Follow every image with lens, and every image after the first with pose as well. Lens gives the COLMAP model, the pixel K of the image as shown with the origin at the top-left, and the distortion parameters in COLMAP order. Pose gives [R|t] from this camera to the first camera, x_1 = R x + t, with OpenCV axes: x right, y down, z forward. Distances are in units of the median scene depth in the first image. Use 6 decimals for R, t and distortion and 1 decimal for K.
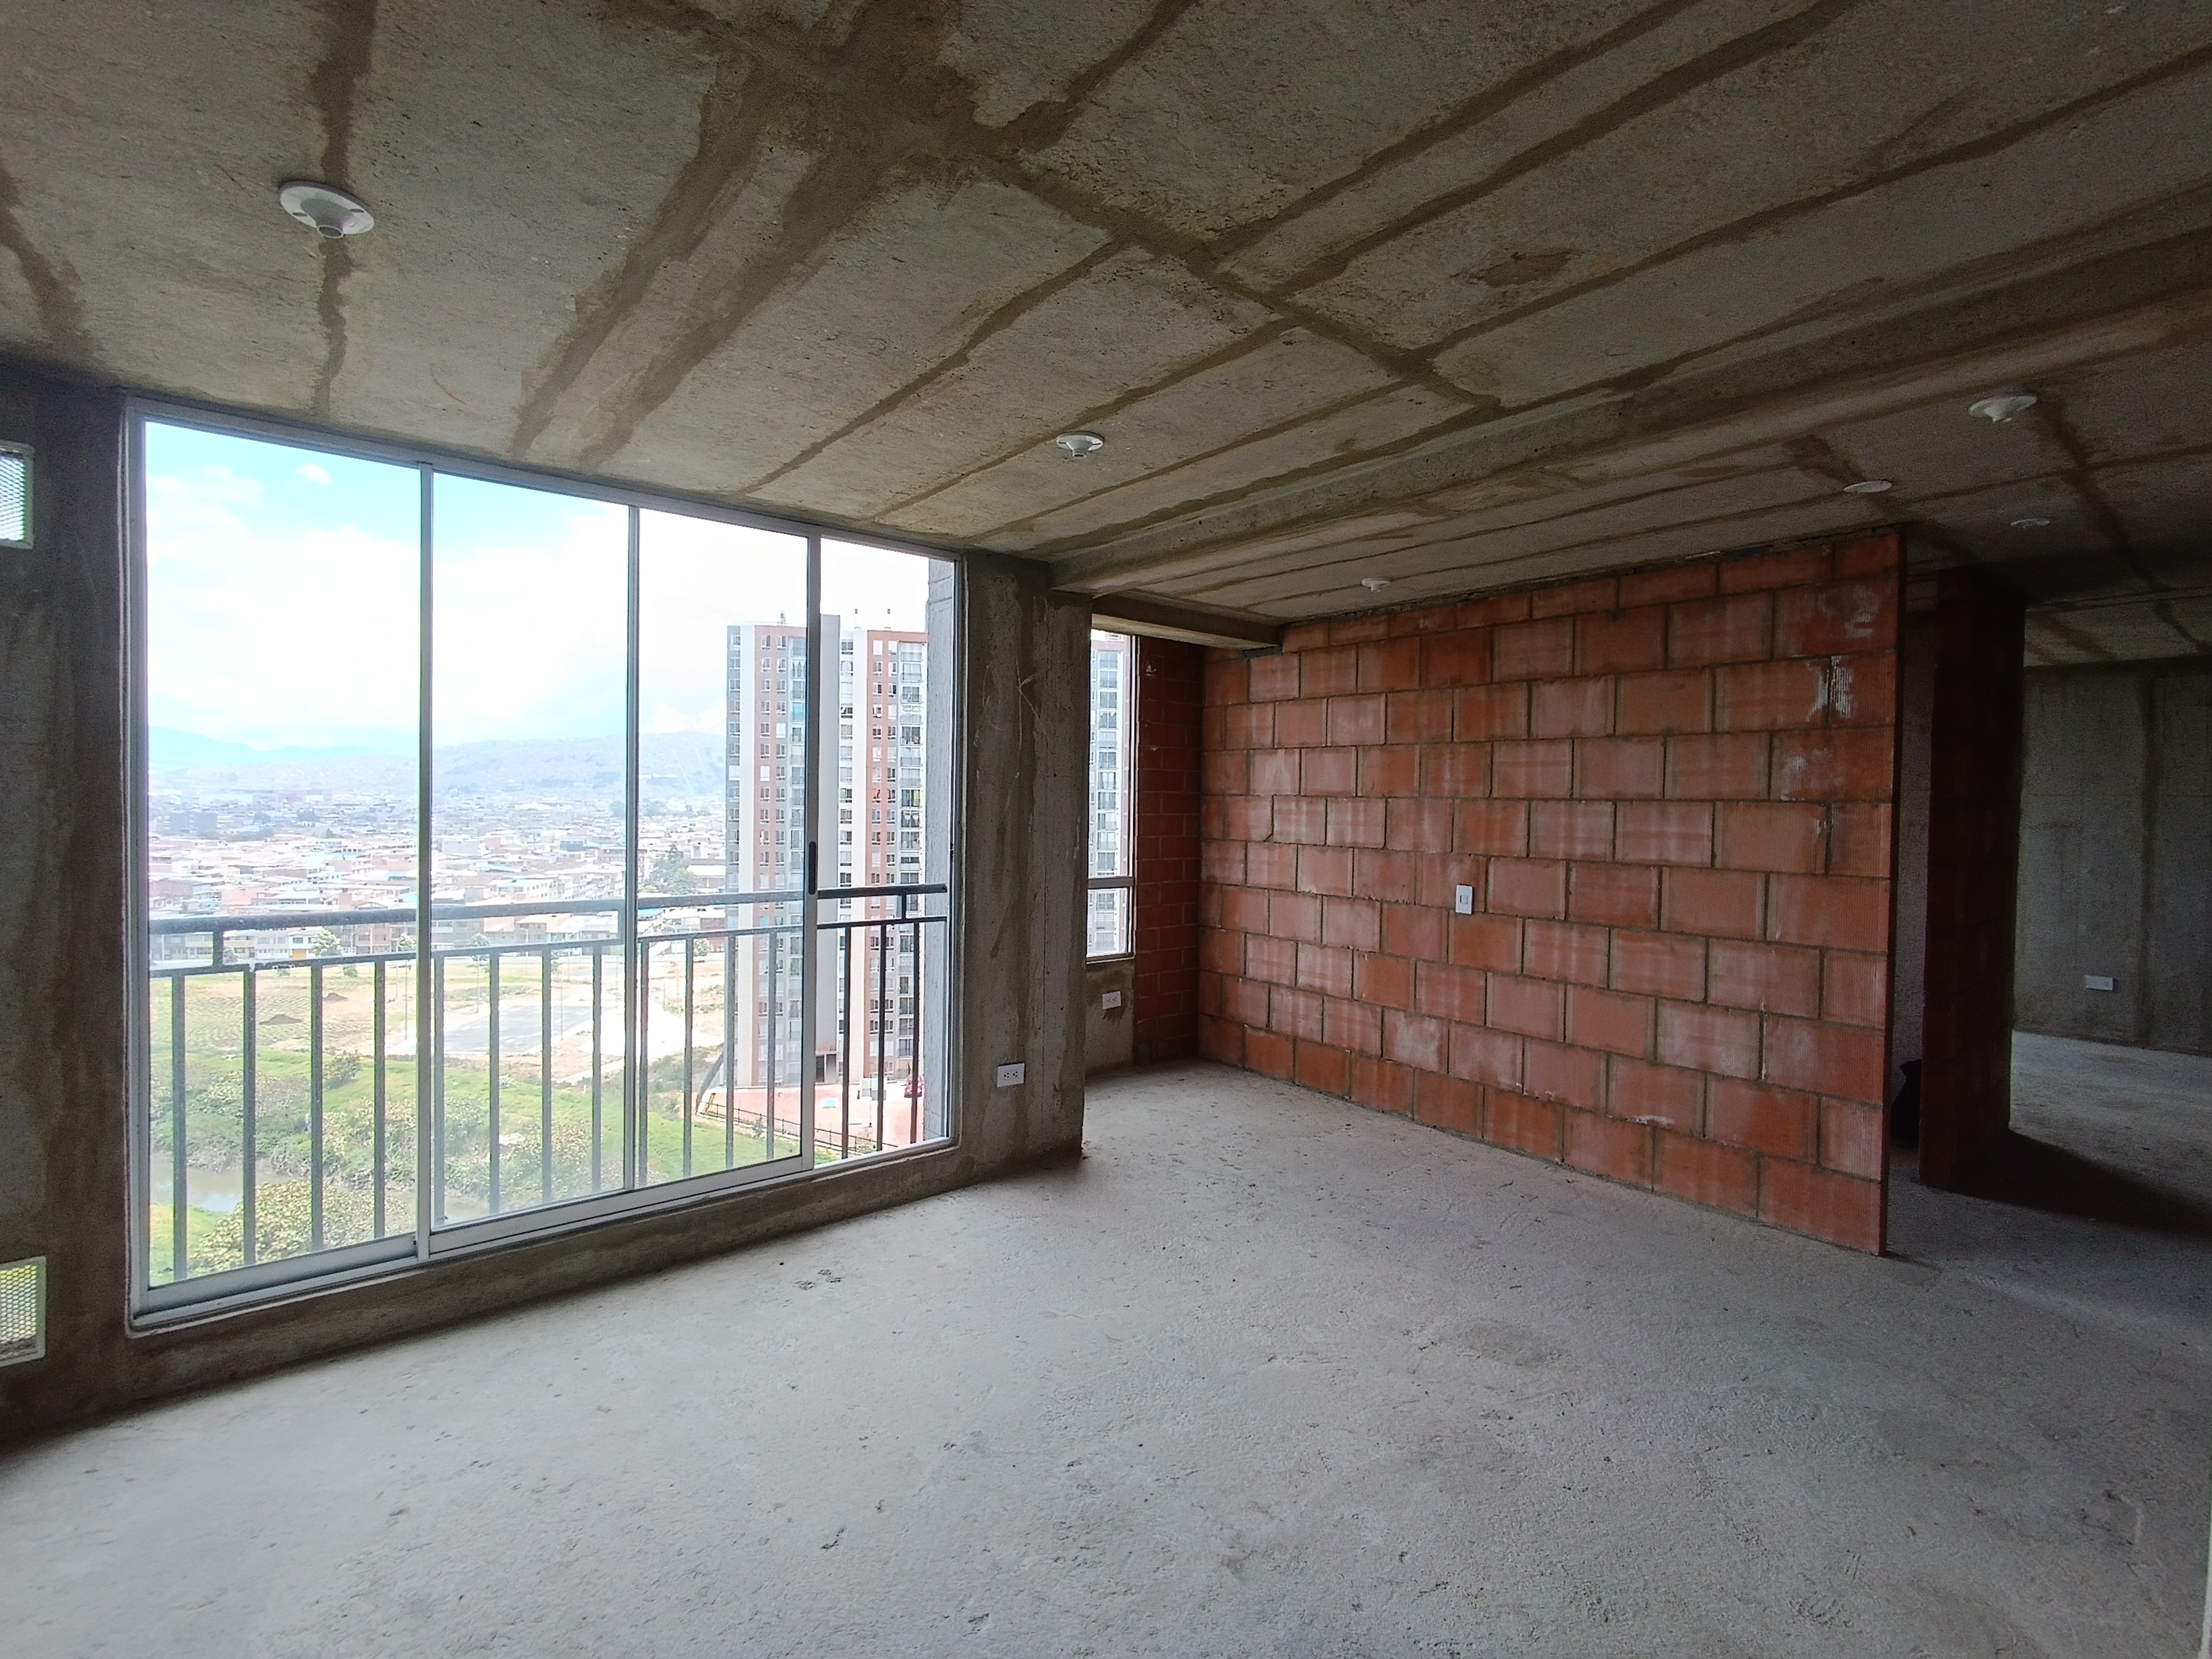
lens RADIAL K [[1010.1, 0, 1082.5], [0, 1010.1, 820.6], [0, 0, 1]] dist [-0.004368, -0.000751]
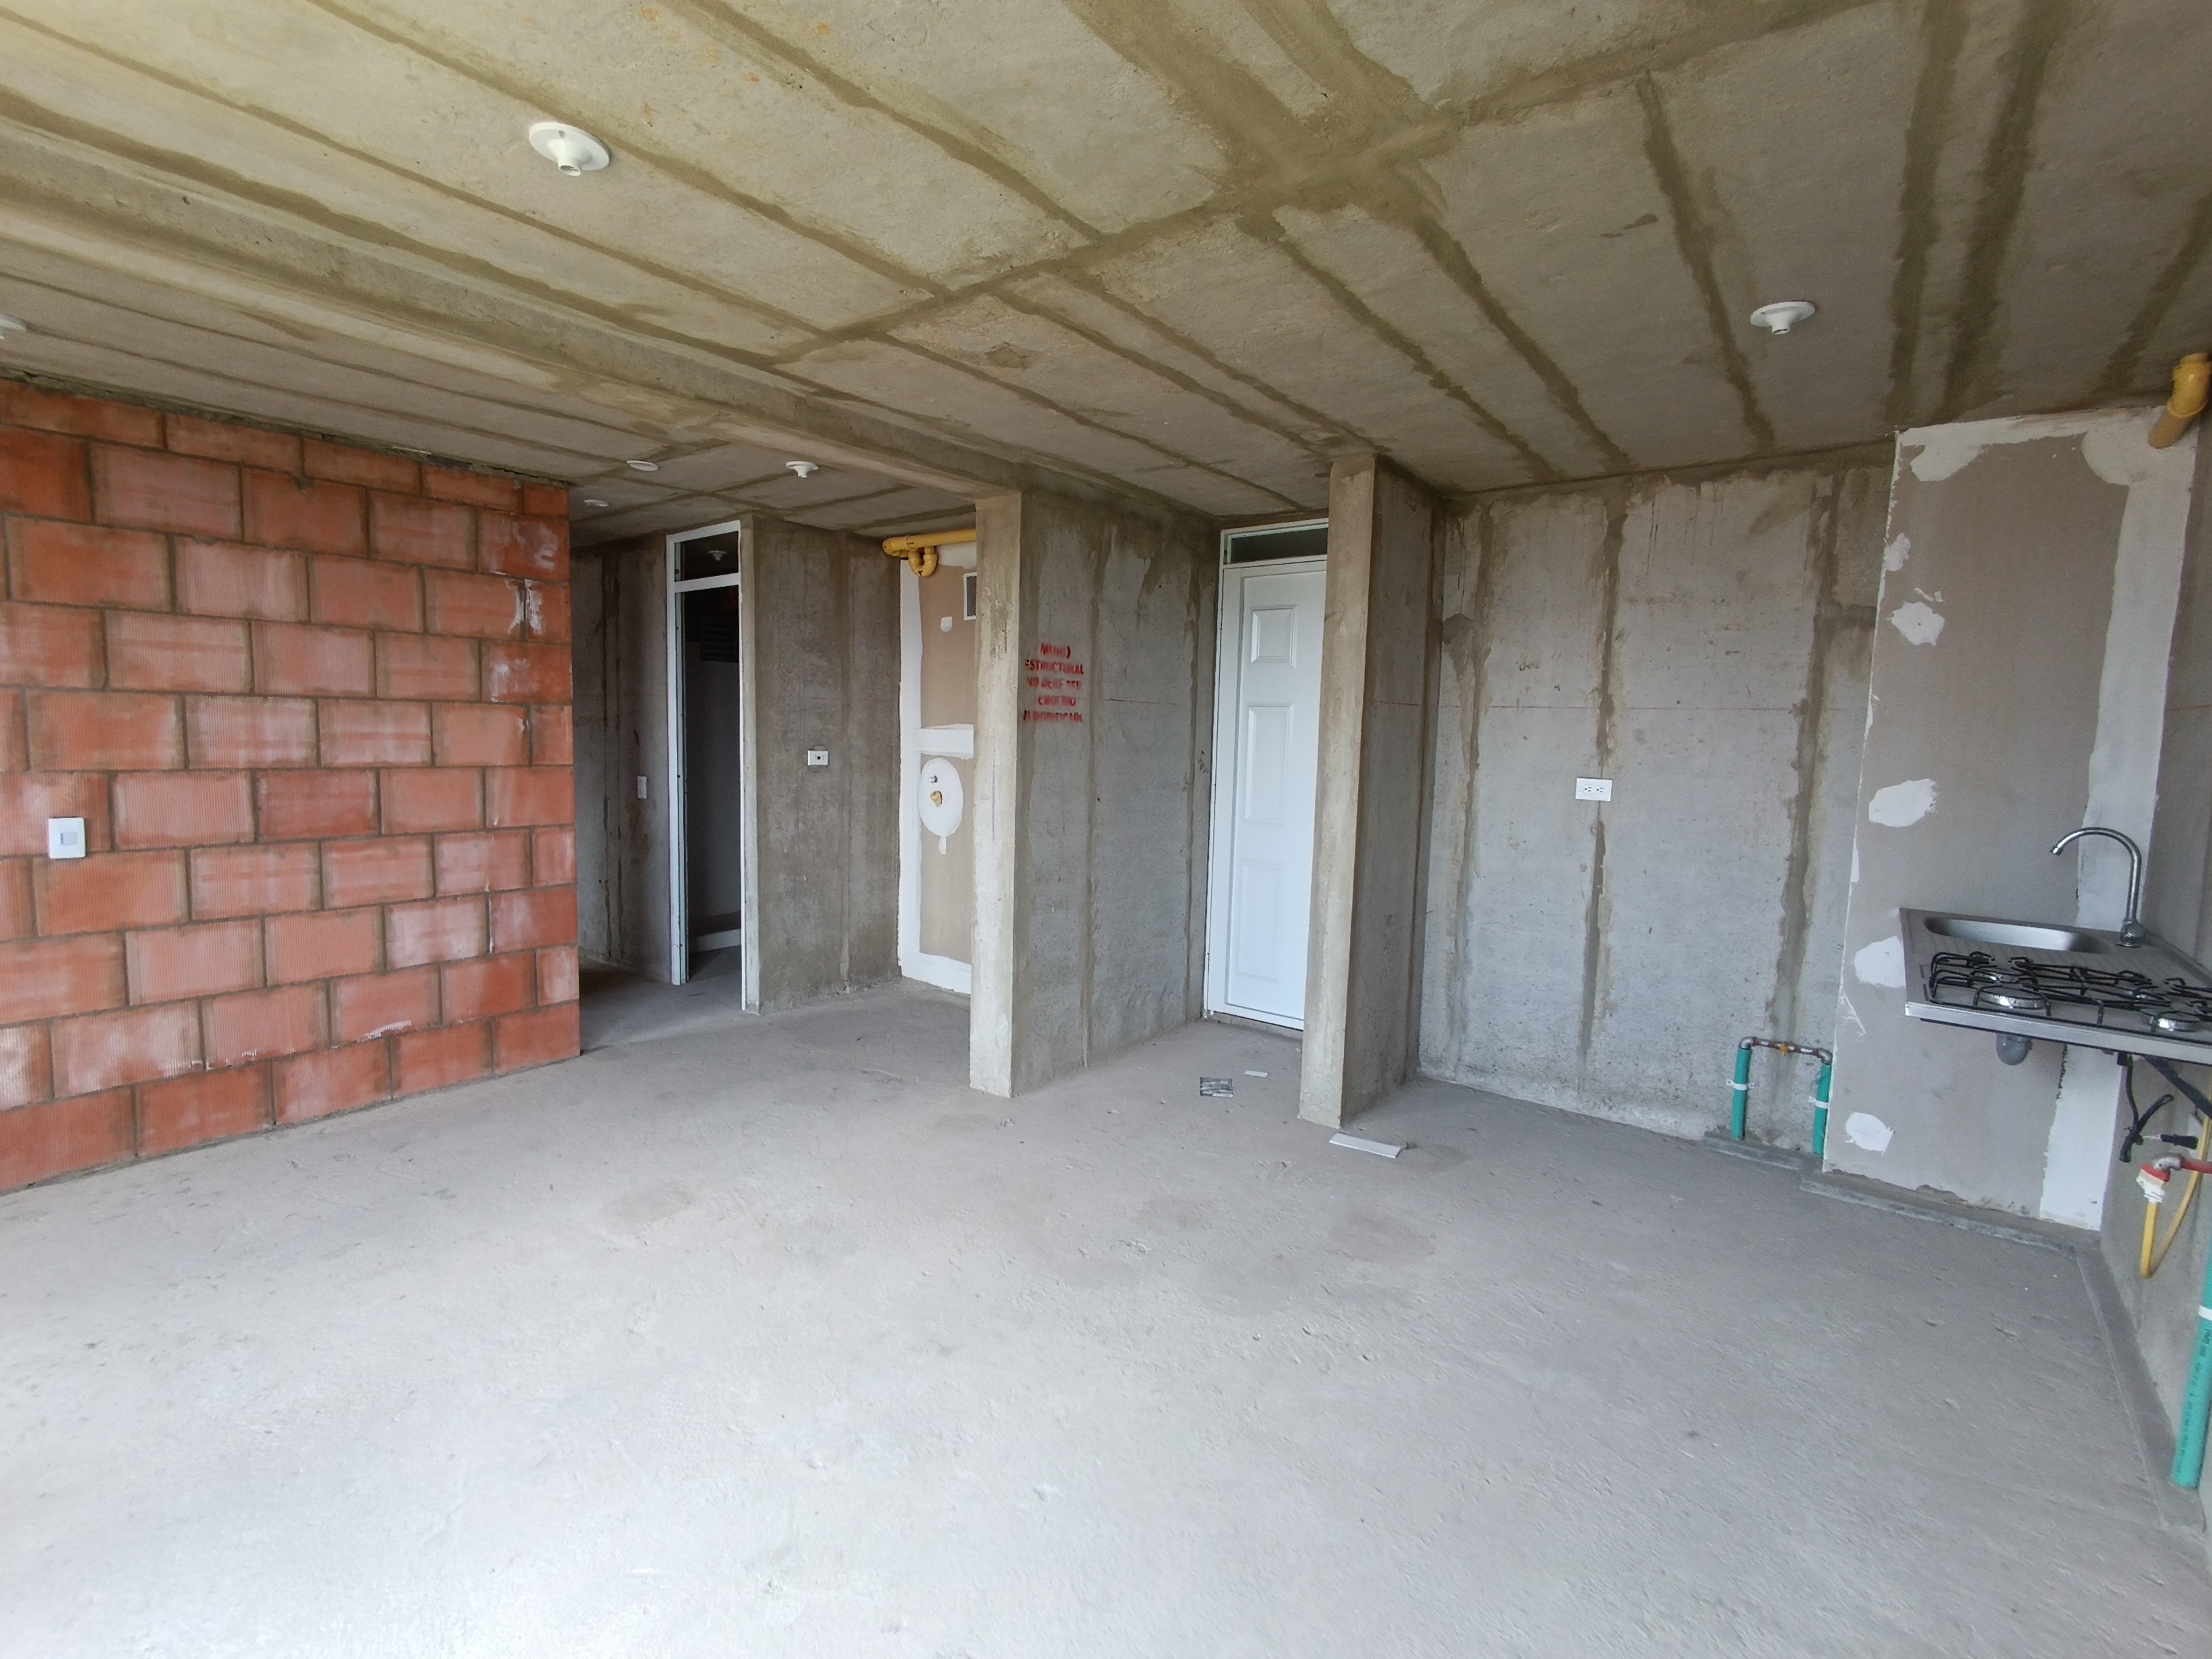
lens RADIAL K [[994.3, 0, 1097.8], [0, 994.3, 820.6], [0, 0, 1]] dist [-0.006234, 0.001837]
pose [[-0.229326, -0.107148, 0.967434, -0.539627], [-0.005516, 0.994050, 0.108788, -0.012495], [-0.973334, 0.019612, -0.228552, 0.600619]]
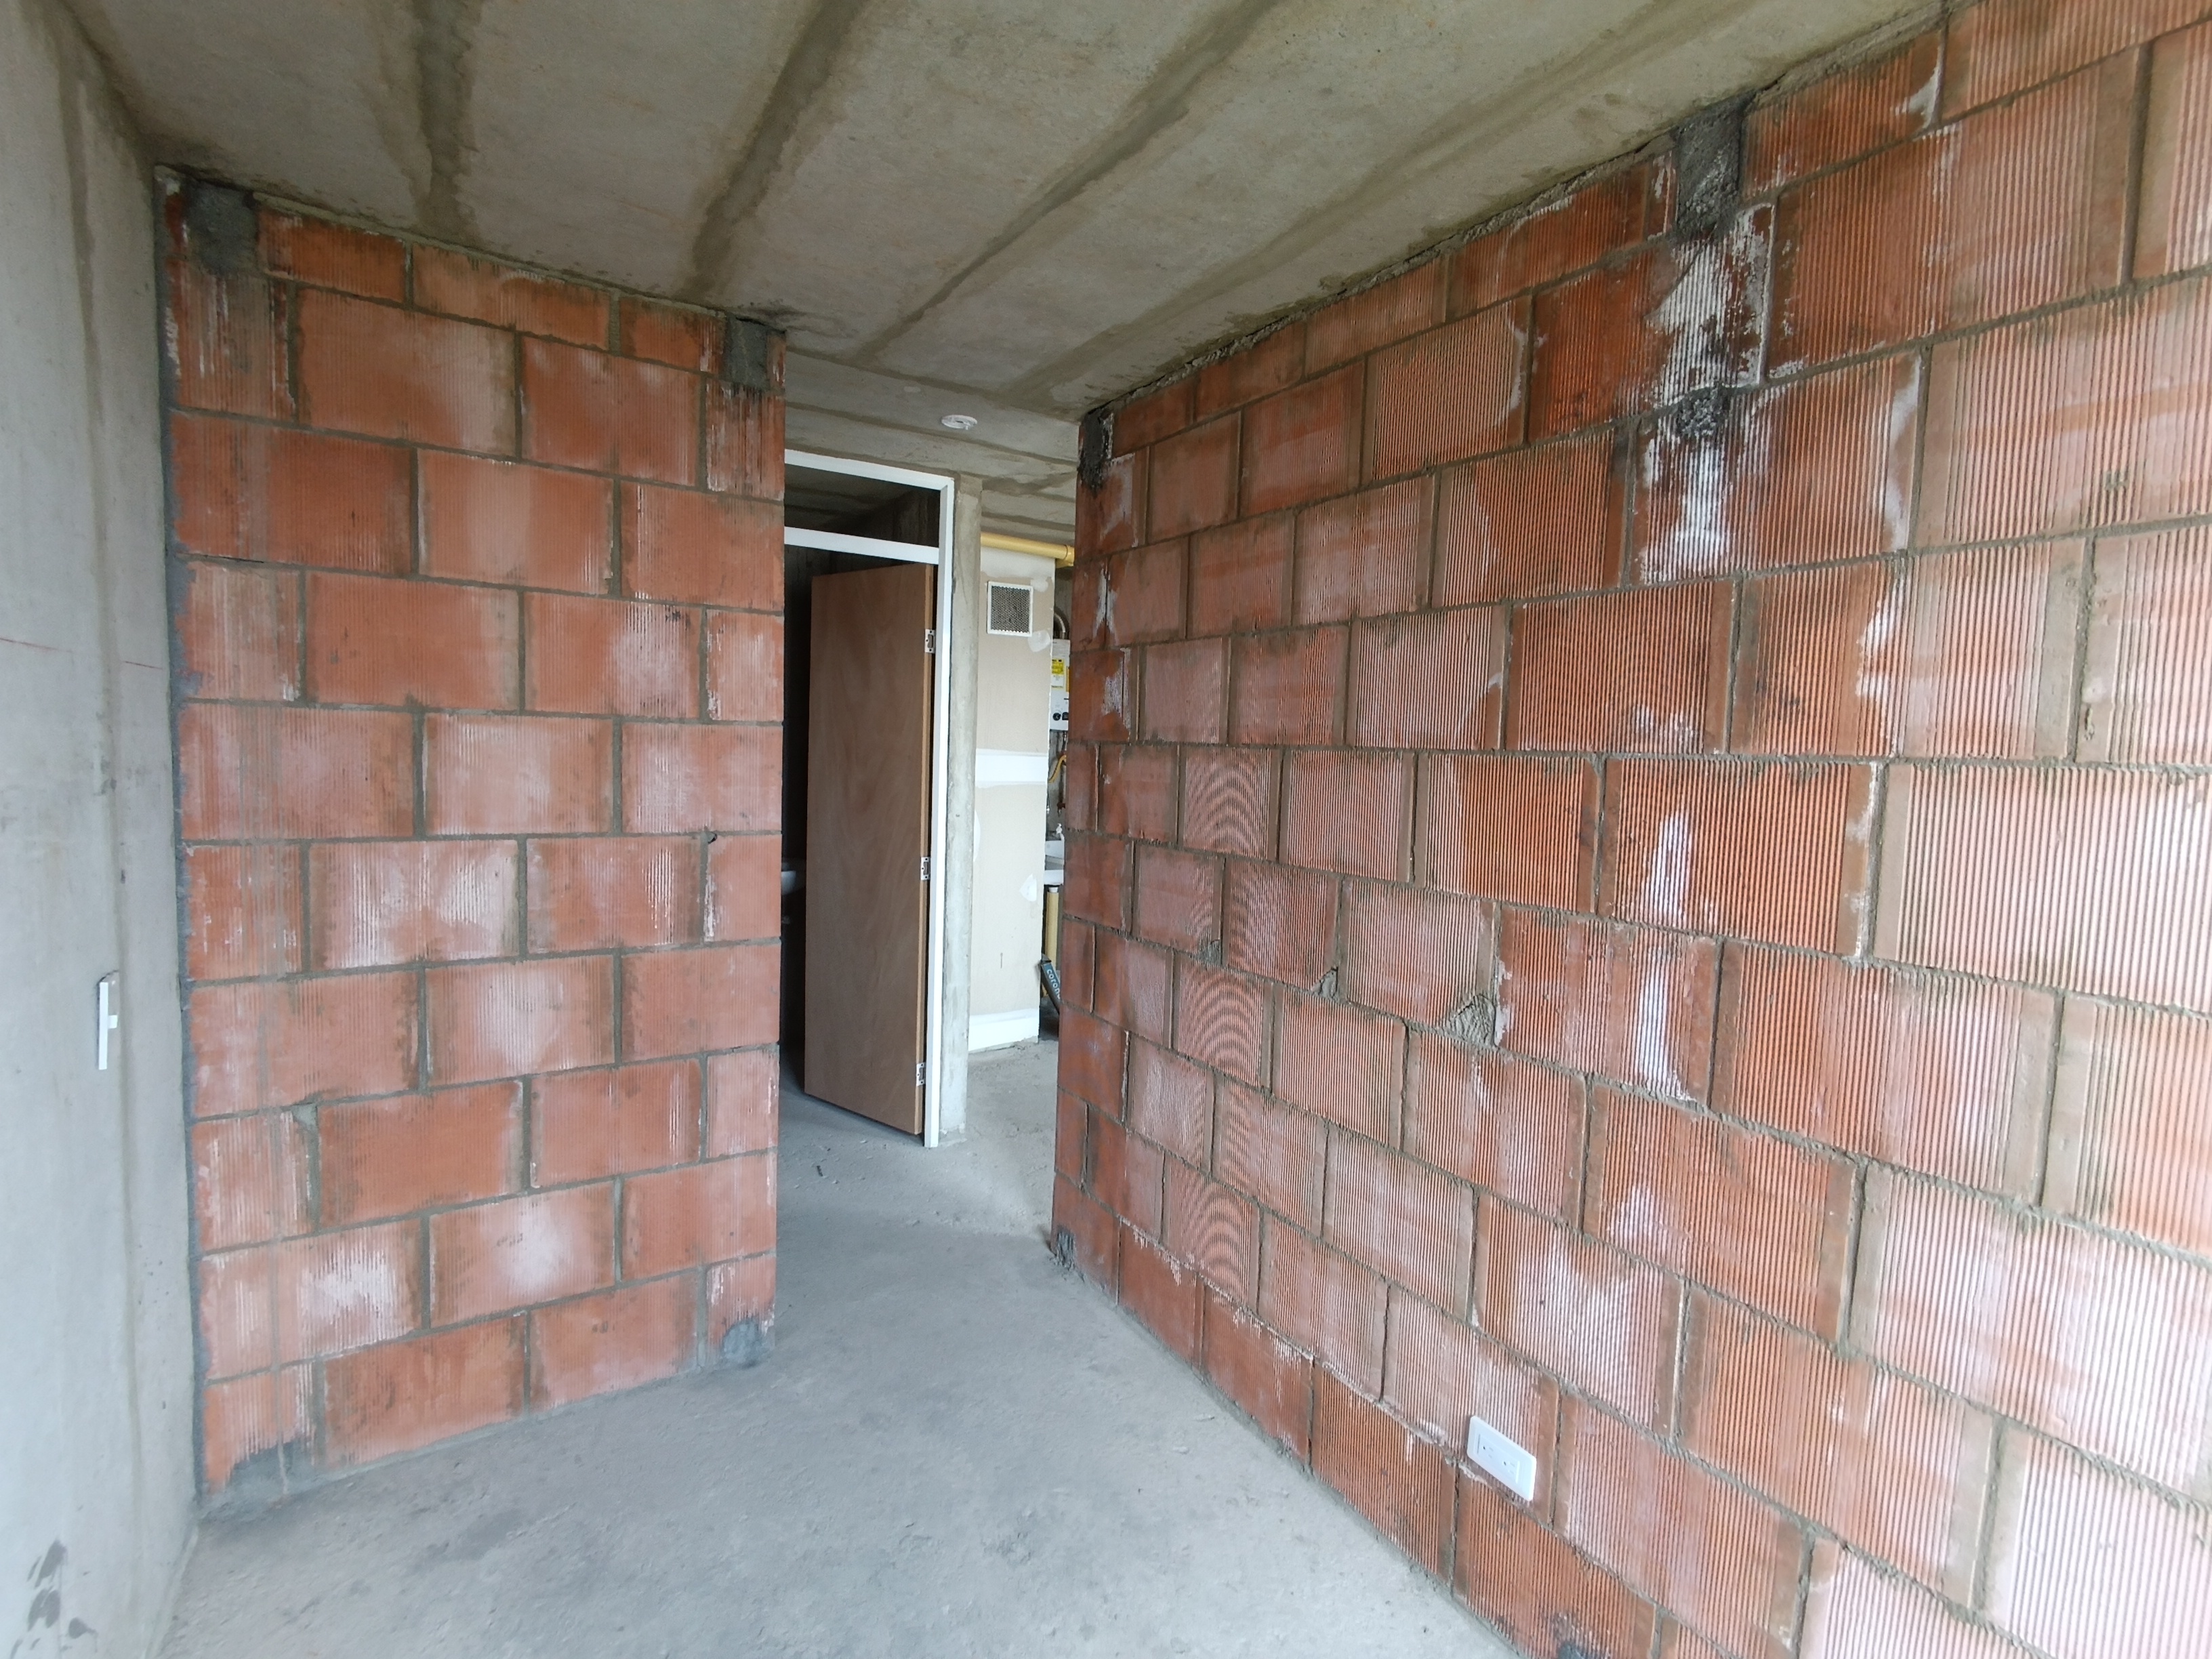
lens RADIAL K [[1010.1, 0, 1093.1], [0, 1010.1, 823.3], [0, 0, 1]] dist [-0.004368, -0.000751]
pose [[-0.994635, -0.045206, 0.093049, 0.672042], [-0.036421, 0.994902, 0.094041, -0.026200], [-0.096826, 0.090147, -0.991210, 1.774714]]
